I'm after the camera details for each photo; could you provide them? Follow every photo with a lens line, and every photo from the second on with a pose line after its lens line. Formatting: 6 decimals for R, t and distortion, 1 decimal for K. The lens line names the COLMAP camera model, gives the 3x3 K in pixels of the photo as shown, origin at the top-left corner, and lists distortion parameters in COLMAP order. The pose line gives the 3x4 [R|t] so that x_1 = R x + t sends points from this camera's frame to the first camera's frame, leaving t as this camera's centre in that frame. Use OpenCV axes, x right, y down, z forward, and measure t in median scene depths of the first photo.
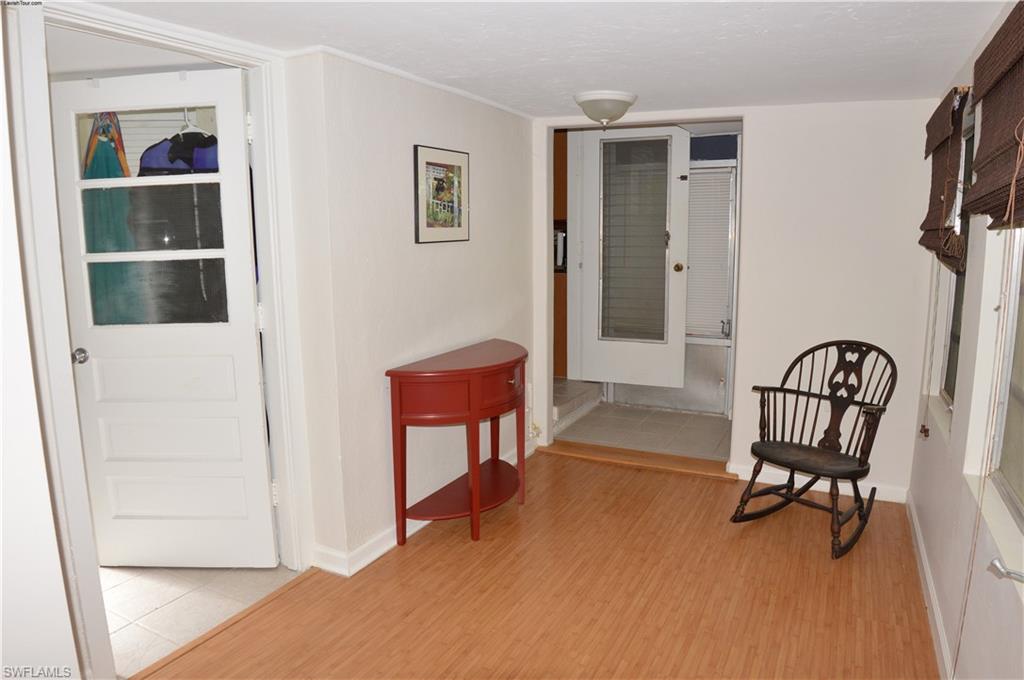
lens RADIAL K [[652.6, 0, 509.7], [0, 652.6, 341.2], [0, 0, 1]] dist [-0.092645, 0.006622]
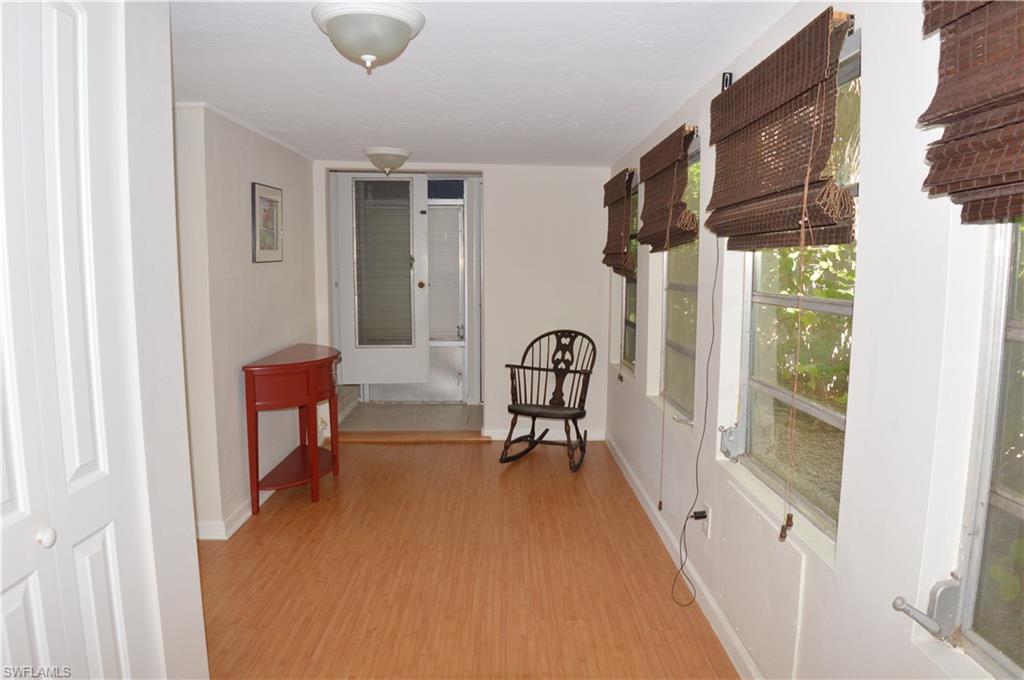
lens RADIAL K [[652.6, 0, 514.8], [0, 652.6, 337.7], [0, 0, 1]] dist [-0.092645, 0.006622]
pose [[0.880494, -0.045166, 0.471902, -0.267492], [0.066191, 0.997413, -0.028038, 0.051902], [-0.469414, 0.055923, 0.881205, -0.260768]]
